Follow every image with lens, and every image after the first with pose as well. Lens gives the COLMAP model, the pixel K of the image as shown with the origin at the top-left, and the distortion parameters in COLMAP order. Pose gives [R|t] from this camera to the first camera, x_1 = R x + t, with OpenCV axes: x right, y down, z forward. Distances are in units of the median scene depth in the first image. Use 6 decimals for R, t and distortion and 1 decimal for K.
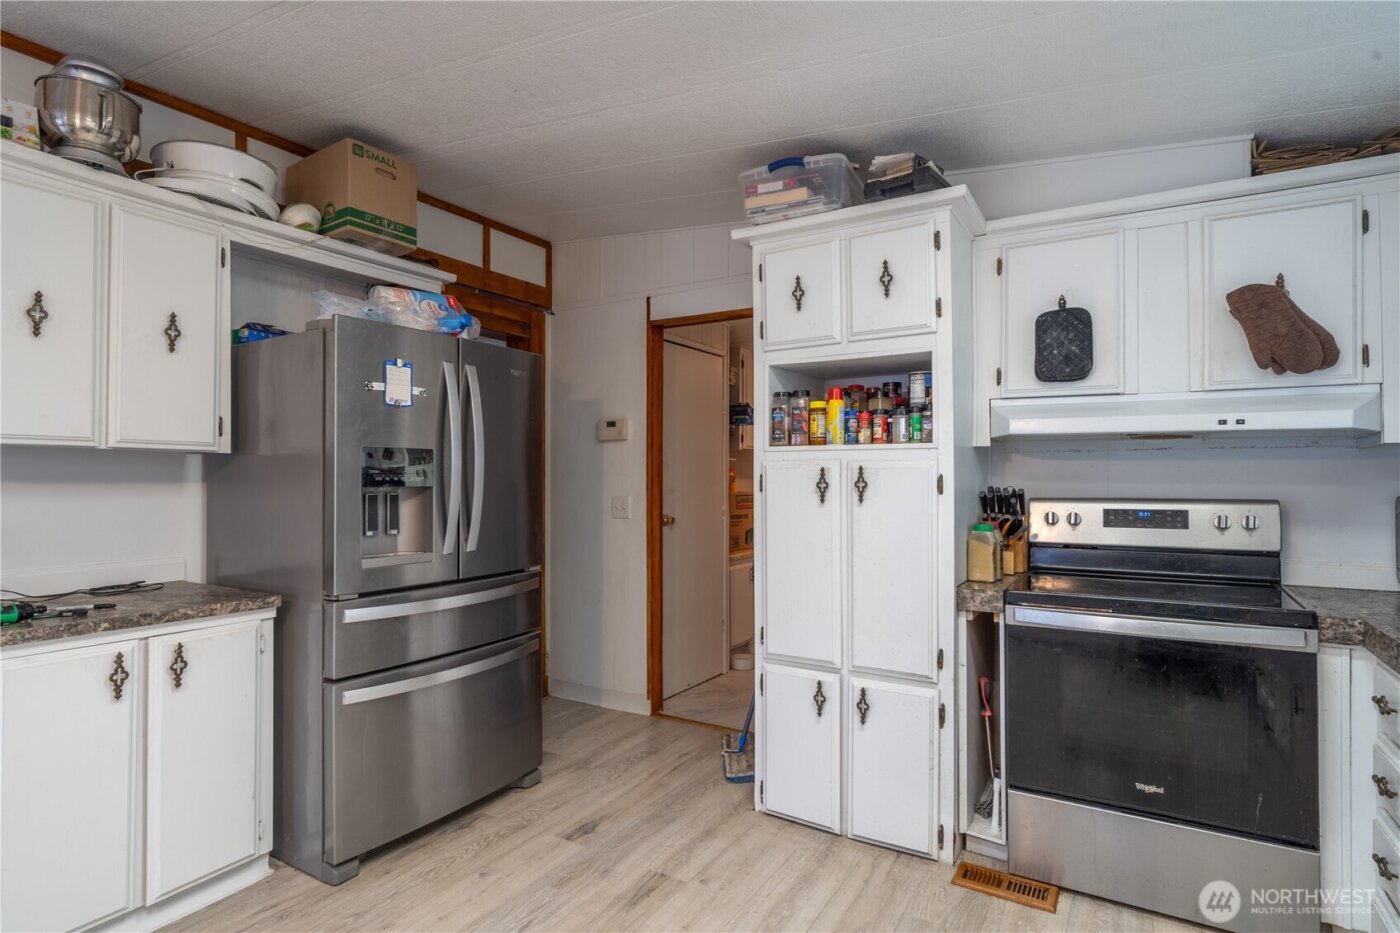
lens RADIAL K [[741.3, 0, 700.0], [0, 741.3, 466.5], [0, 0, 1]] dist [0.001484, -0.000056]
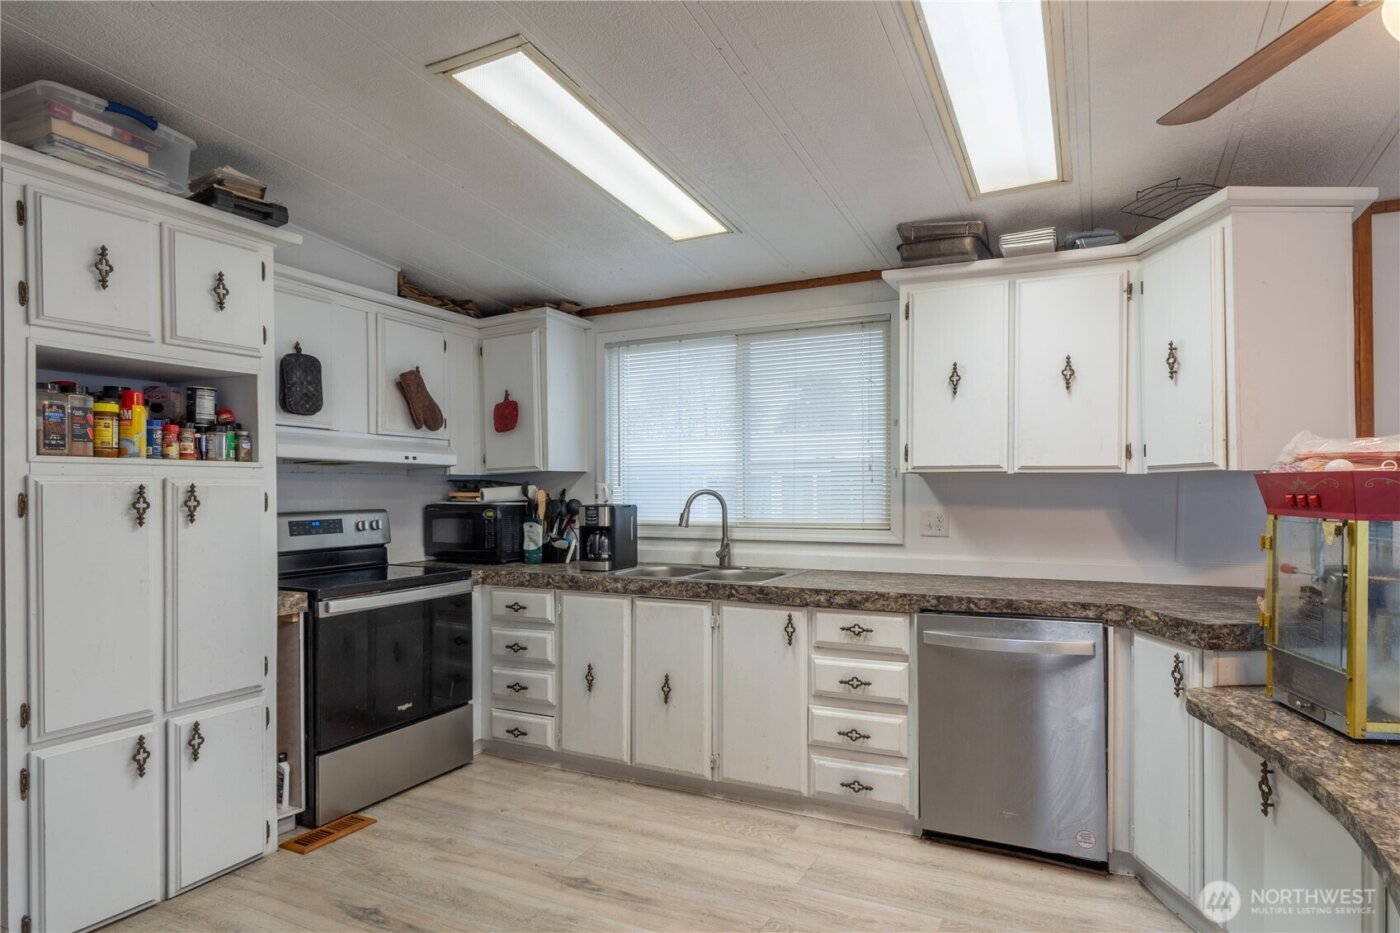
lens RADIAL K [[752.8, 0, 761.8], [0, 752.8, 490.7], [0, 0, 1]] dist [-0.001859, -0.000062]
pose [[-0.127156, 0.001163, 0.991882, -0.801382], [-0.006606, 0.999976, -0.002019, 0.005215], [-0.991861, -0.006809, -0.127145, 0.413280]]
